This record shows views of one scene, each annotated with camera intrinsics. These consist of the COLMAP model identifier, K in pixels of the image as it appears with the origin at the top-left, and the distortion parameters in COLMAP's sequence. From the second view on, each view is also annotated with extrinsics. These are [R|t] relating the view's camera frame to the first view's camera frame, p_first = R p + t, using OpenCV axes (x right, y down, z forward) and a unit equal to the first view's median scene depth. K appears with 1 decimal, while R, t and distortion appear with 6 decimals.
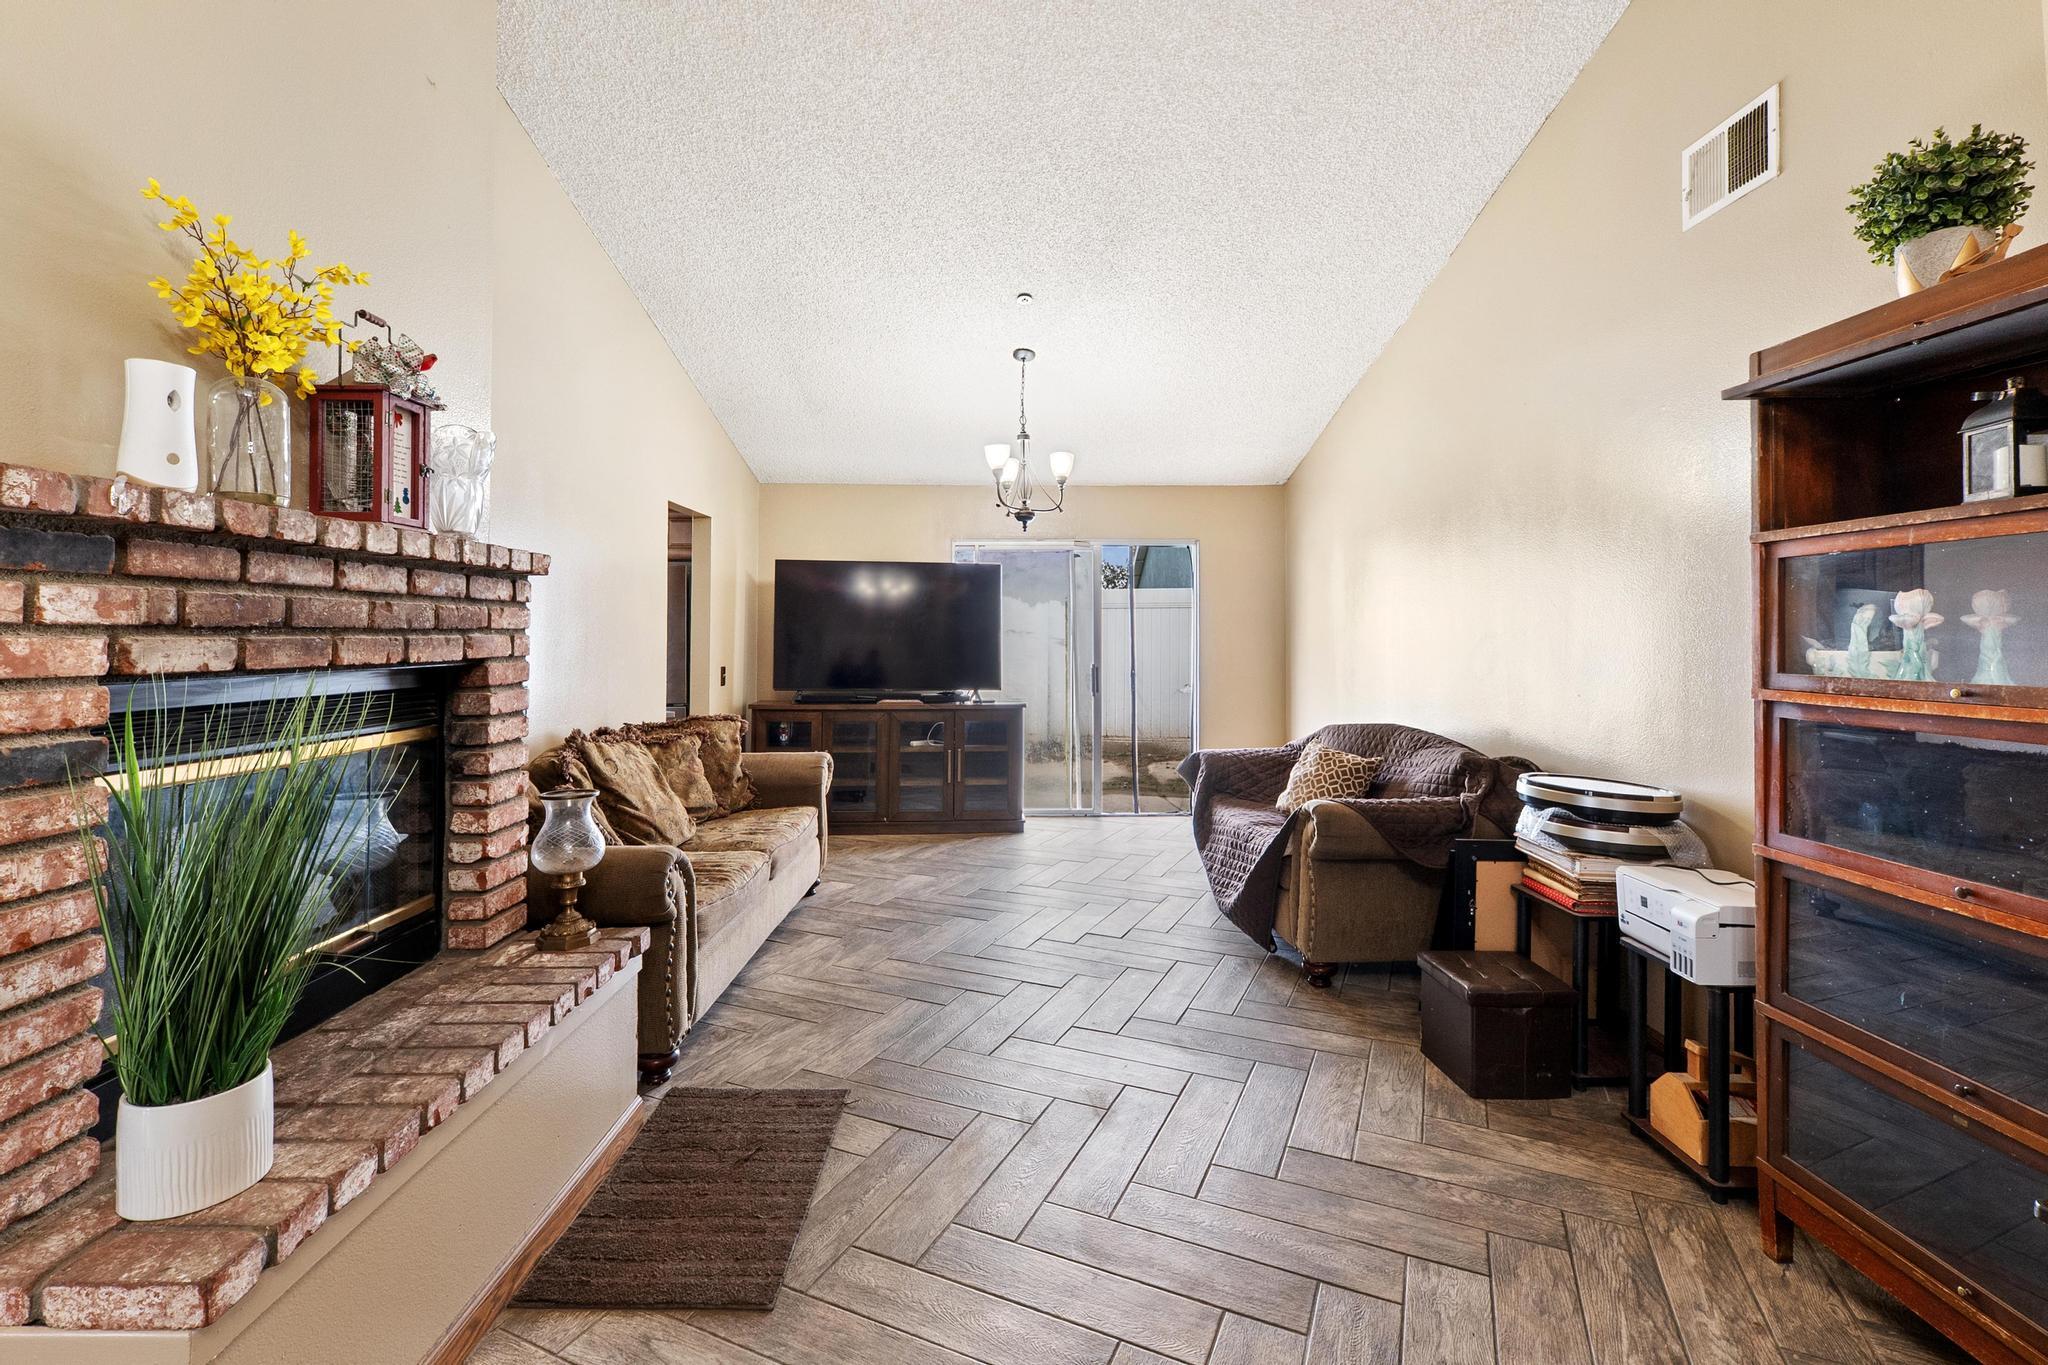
lens RADIAL K [[904.9, 0, 1029.6], [0, 904.9, 622.5], [0, 0, 1]] dist [0.004001, 0.000922]
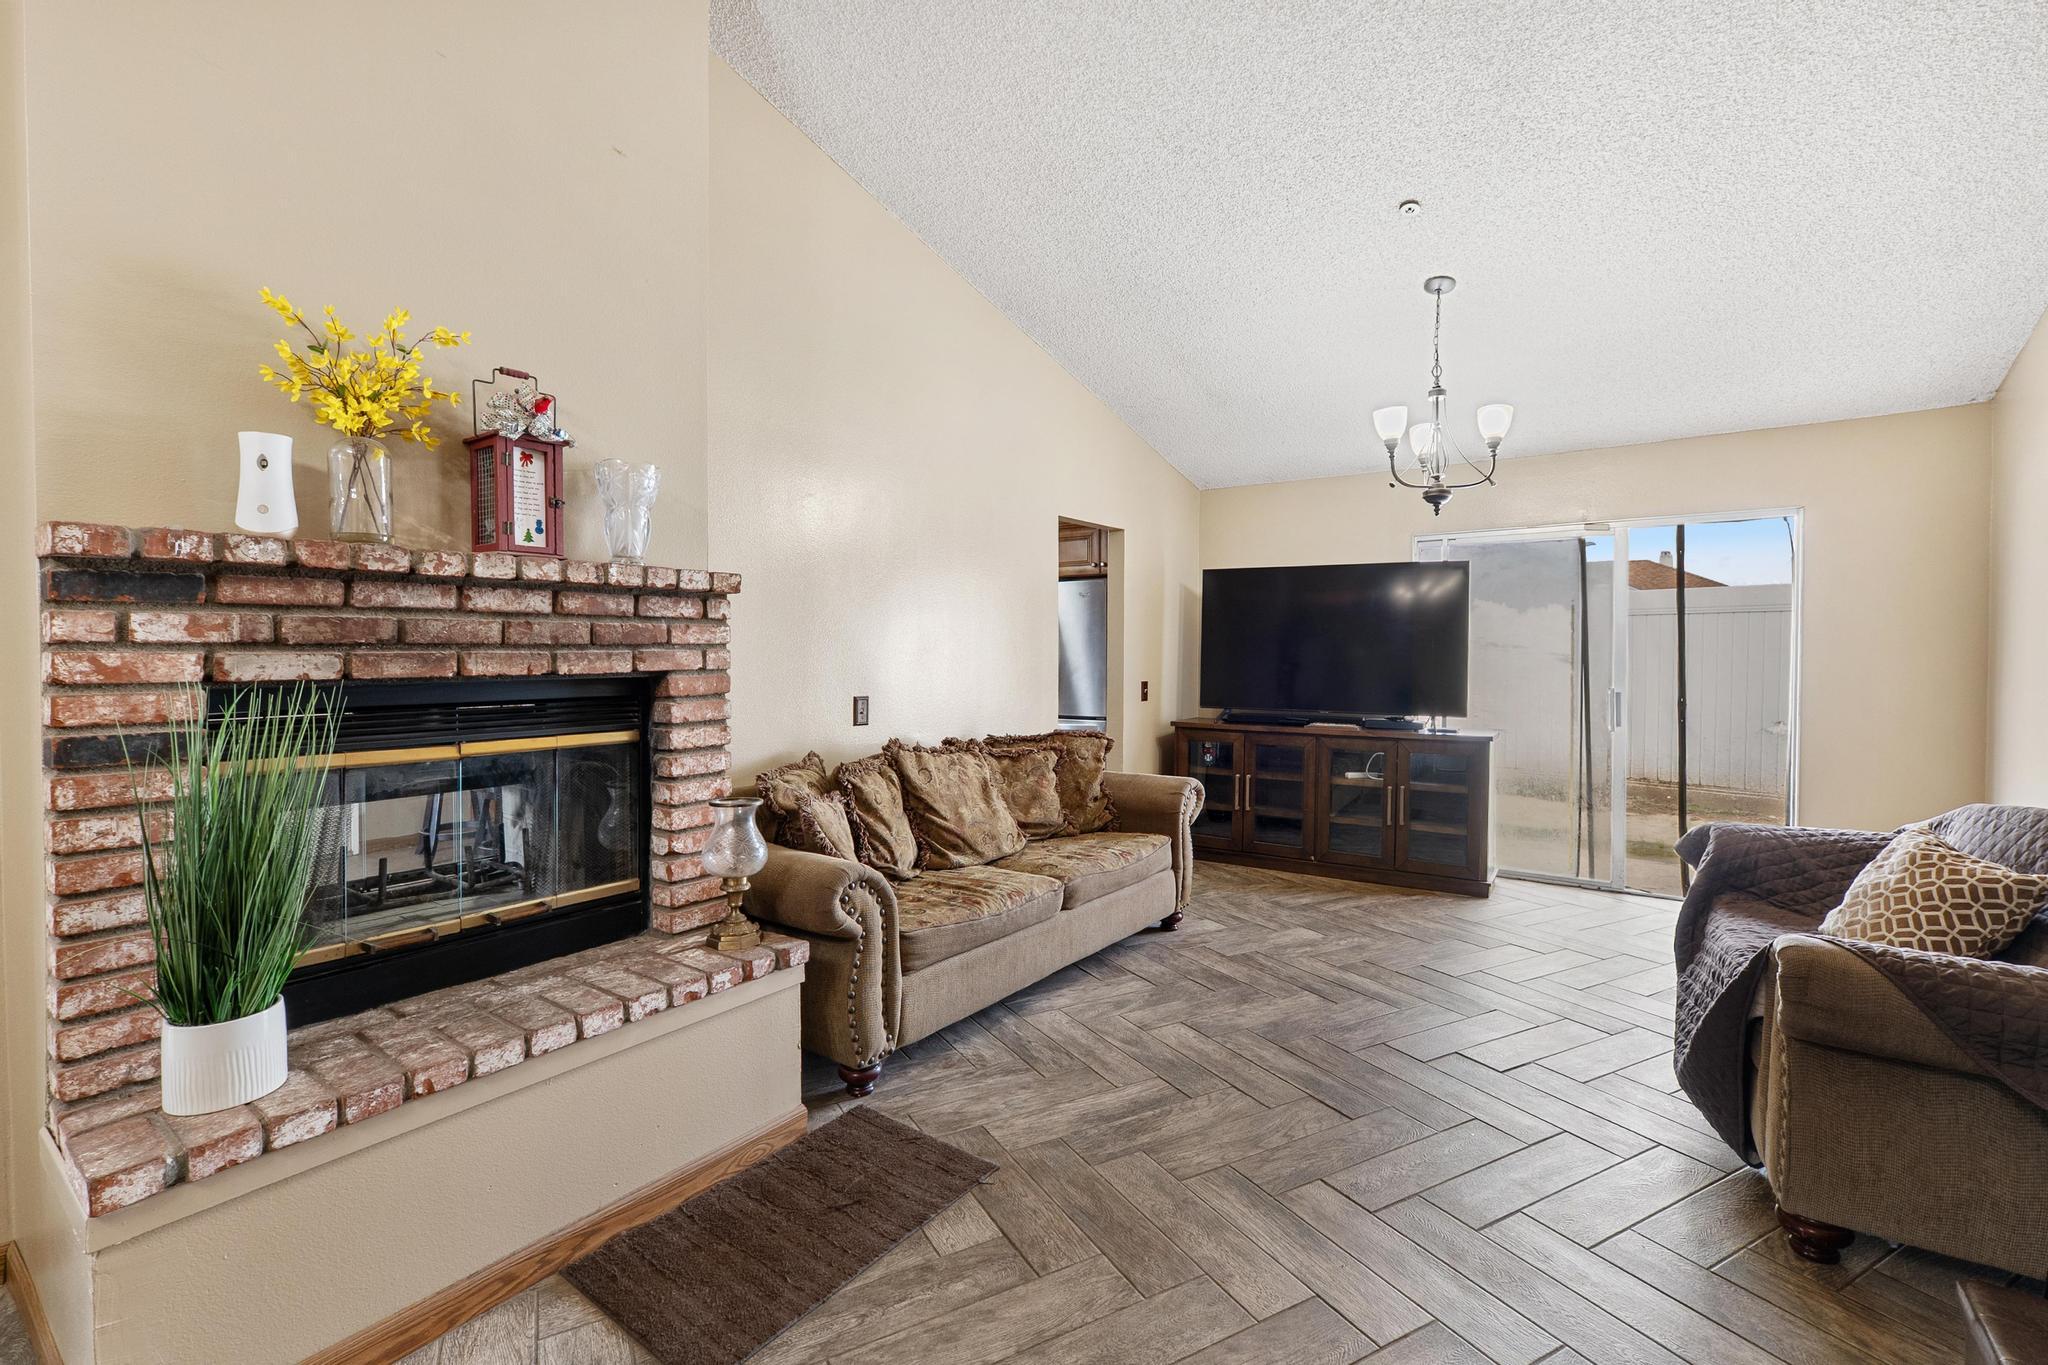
lens RADIAL K [[904.9, 0, 1047.5], [0, 904.9, 665.7], [0, 0, 1]] dist [0.004001, 0.000922]
pose [[0.806597, 0.011173, -0.590996, 0.408374], [0.008386, 0.999504, 0.030341, 0.003499], [0.591043, -0.029429, 0.806103, 0.384960]]
